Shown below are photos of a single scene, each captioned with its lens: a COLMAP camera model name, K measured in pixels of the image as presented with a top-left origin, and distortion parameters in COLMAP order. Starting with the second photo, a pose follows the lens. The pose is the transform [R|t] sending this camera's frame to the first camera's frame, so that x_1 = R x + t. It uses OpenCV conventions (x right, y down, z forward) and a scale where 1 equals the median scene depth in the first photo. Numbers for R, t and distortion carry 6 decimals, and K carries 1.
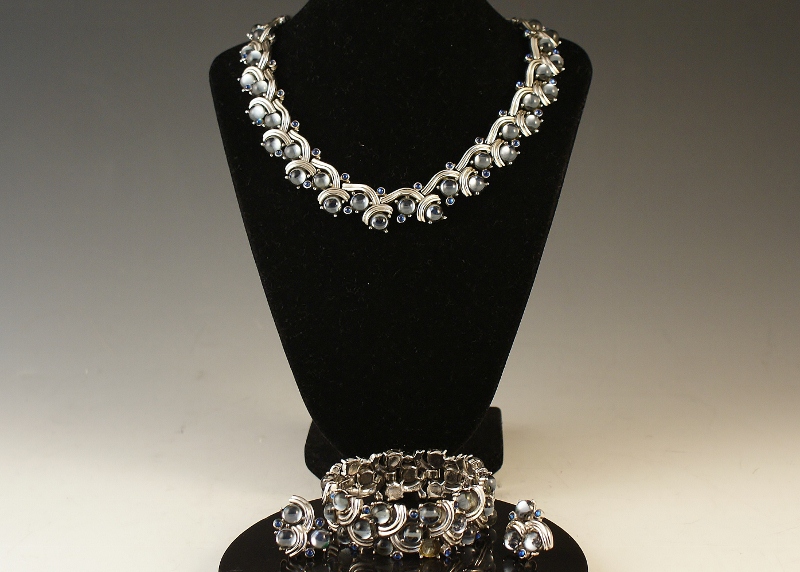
lens RADIAL K [[1560.9, 0, 401.2], [0, 1560.9, 285.6], [0, 0, 1]] dist [-0.052313, 0.000000]
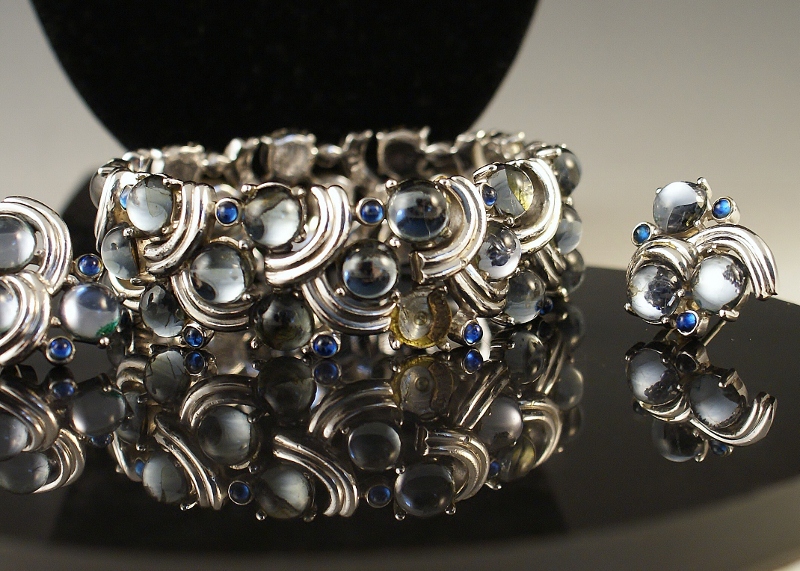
lens RADIAL K [[1560.9, 0, 398.3], [0, 1560.9, 288.1], [0, 0, 1]] dist [-0.052313, 0.000000]
pose [[0.992830, -0.034611, 0.114419, -0.023373], [0.048582, 0.991381, -0.121672, 0.191701], [-0.109221, 0.126358, 0.985953, 0.630000]]
